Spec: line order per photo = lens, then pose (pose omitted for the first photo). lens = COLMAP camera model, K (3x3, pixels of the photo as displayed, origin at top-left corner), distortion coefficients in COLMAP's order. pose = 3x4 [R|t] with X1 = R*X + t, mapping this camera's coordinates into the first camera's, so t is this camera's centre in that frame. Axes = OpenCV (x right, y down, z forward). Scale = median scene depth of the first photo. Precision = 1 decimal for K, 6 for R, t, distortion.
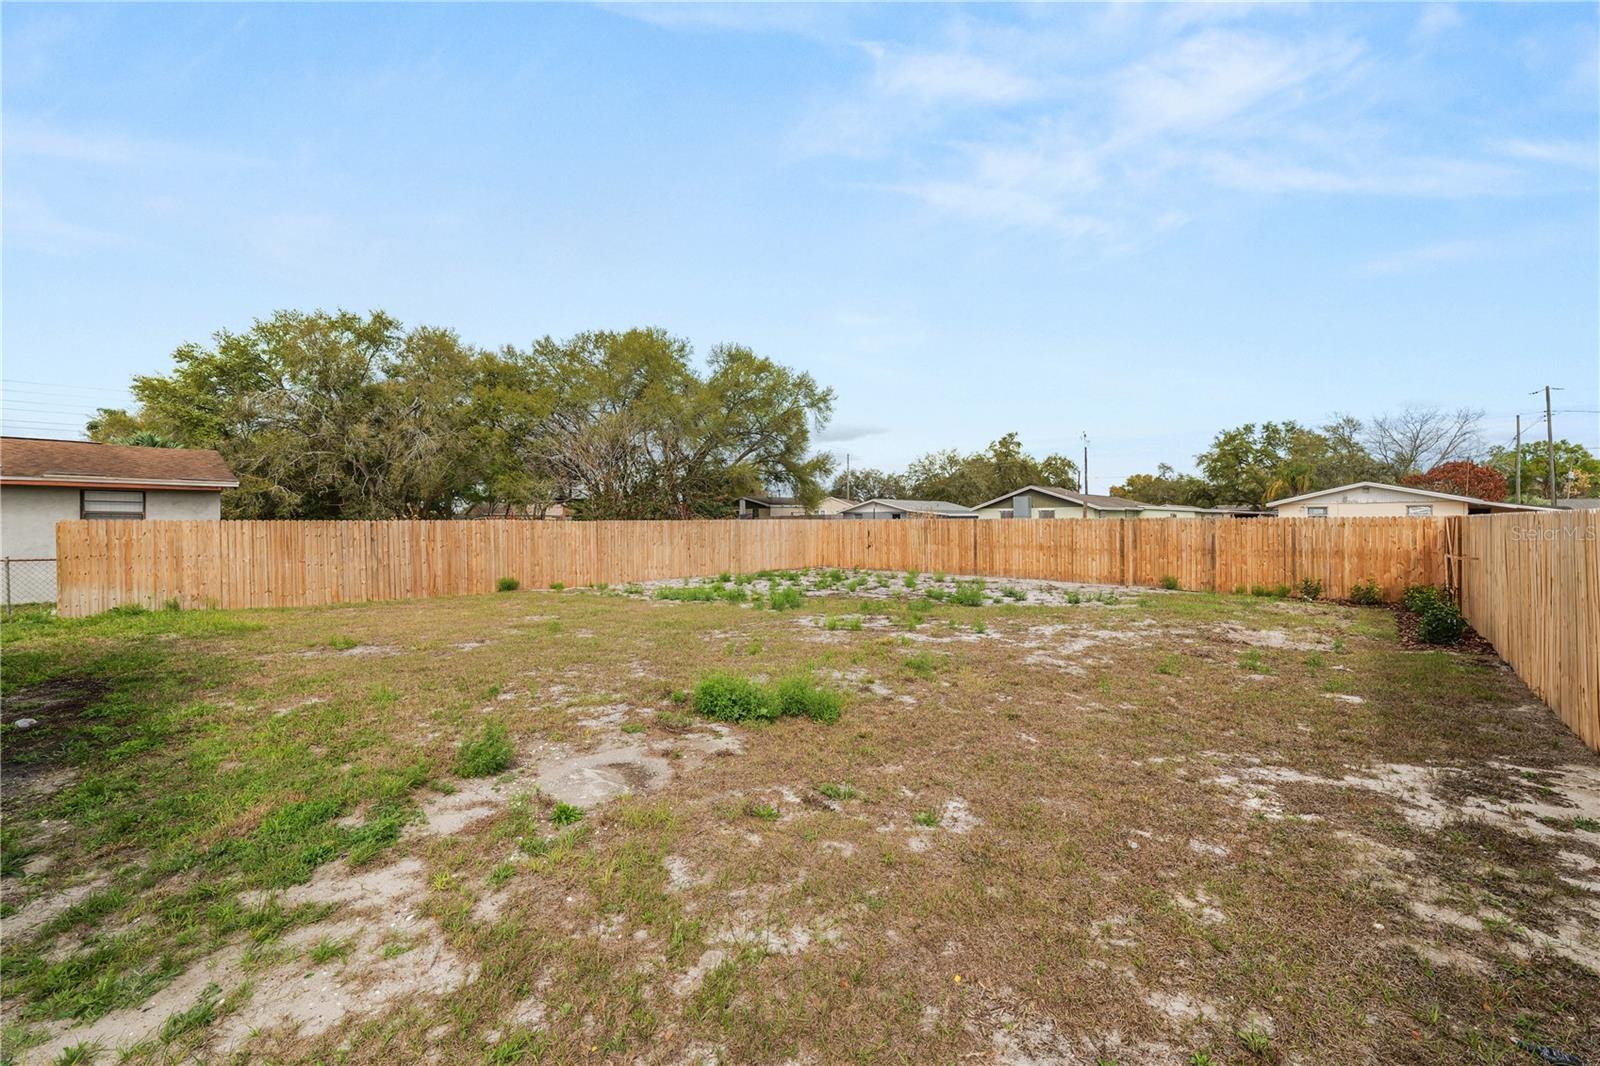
lens RADIAL K [[654.9, 0, 800.6], [0, 654.9, 529.9], [0, 0, 1]] dist [-0.012830, 0.000252]
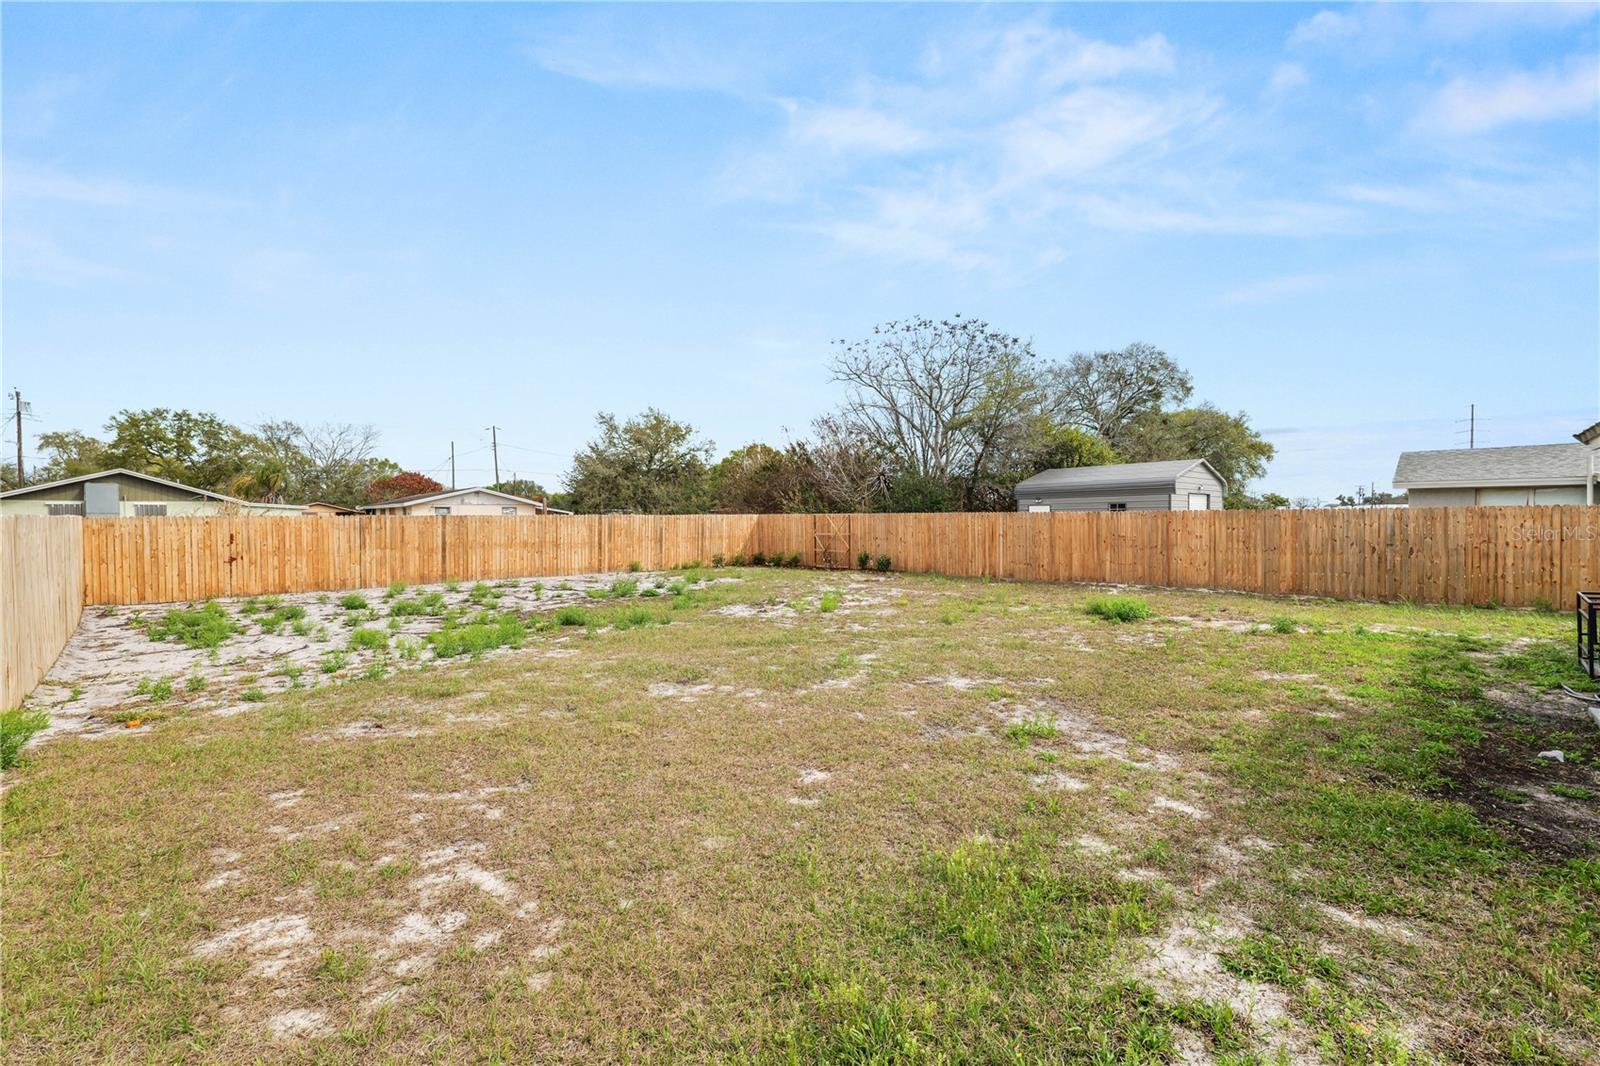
lens RADIAL K [[641.9, 0, 800.3], [0, 641.9, 518.1], [0, 0, 1]] dist [-0.014045, 0.000175]
pose [[0.038903, 0.000425, 0.999243, -0.588592], [0.017066, 0.999854, -0.001090, -0.005157], [-0.999097, 0.017096, 0.038890, 0.559002]]
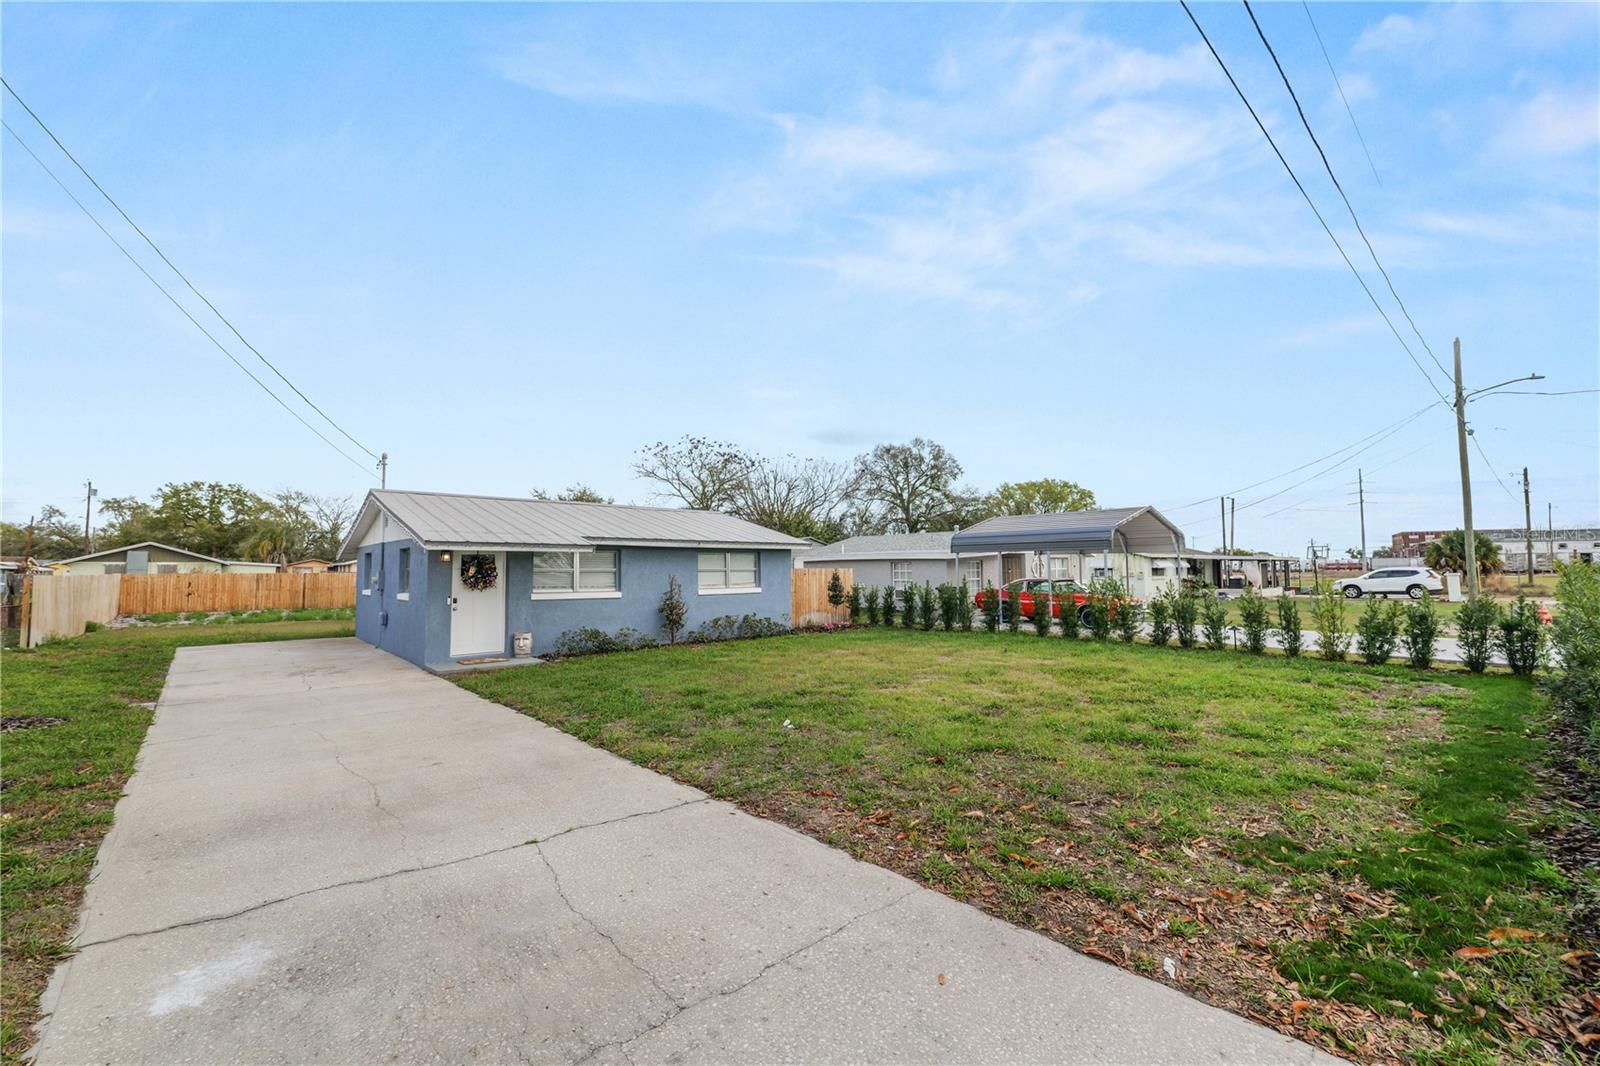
lens RADIAL K [[650.2, 0, 803.7], [0, 650.2, 531.4], [0, 0, 1]] dist [-0.012423, 0.000883]
pose [[0.085017, 0.060753, 0.994526, -1.307635], [0.015373, 0.997941, -0.062276, -0.000967], [-0.996261, 0.020583, 0.083908, -0.369494]]
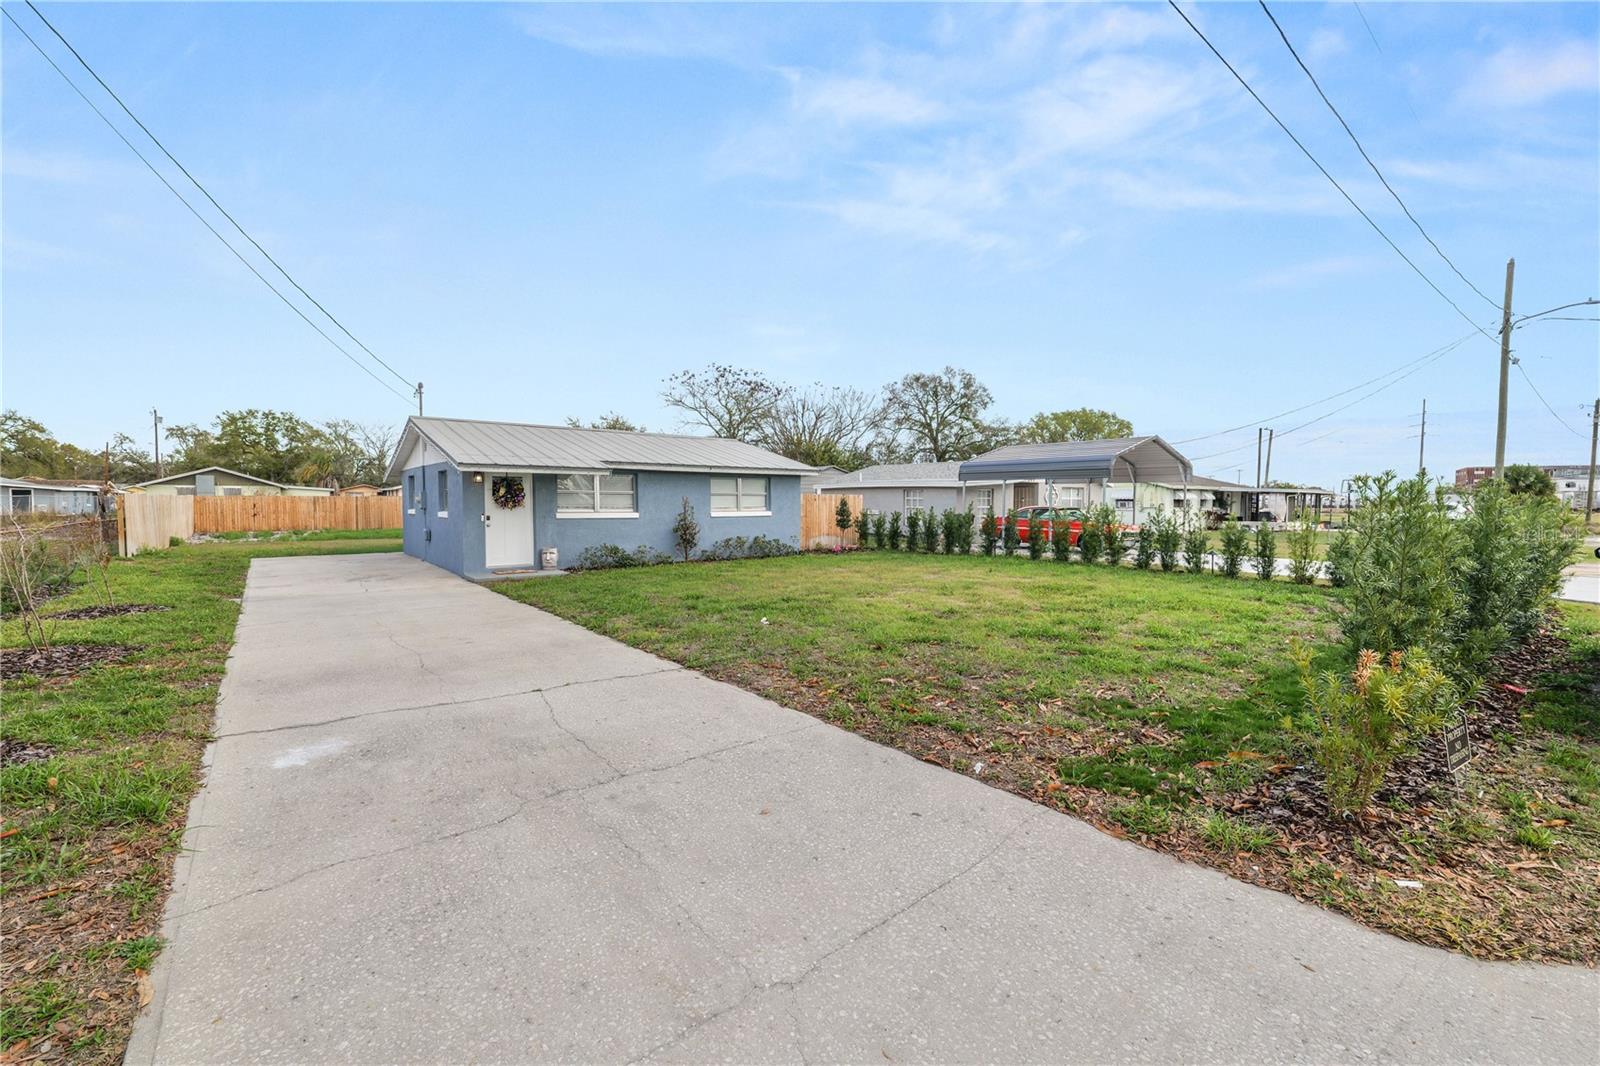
lens RADIAL K [[650.2, 0, 803.7], [0, 650.2, 531.4], [0, 0, 1]] dist [-0.012423, 0.000883]
pose [[0.137432, -0.044641, 0.989505, -1.354152], [0.005368, 0.999003, 0.044324, 0.007310], [-0.990497, -0.000780, 0.137534, -0.412673]]
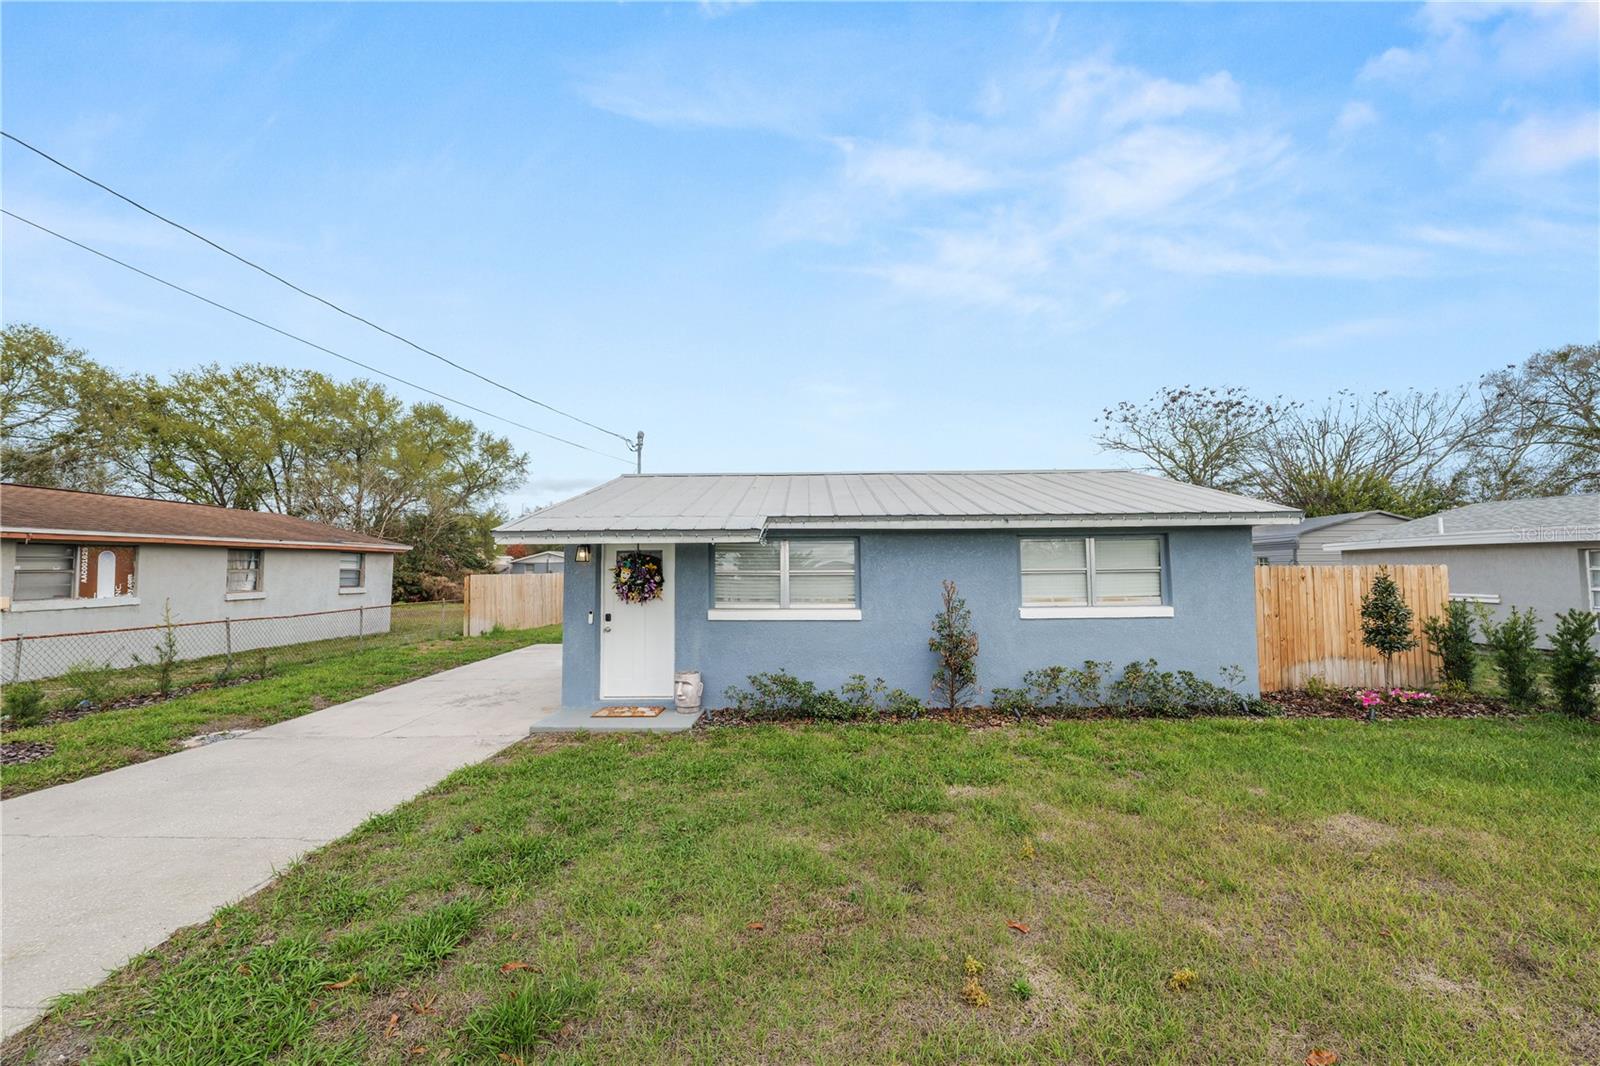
lens RADIAL K [[650.2, 0, 803.7], [0, 650.2, 531.4], [0, 0, 1]] dist [-0.012423, 0.000883]
pose [[0.741927, 0.032714, 0.669682, -0.890729], [0.014023, 0.997833, -0.064280, -0.006232], [-0.670334, 0.057082, 0.739861, -0.392424]]
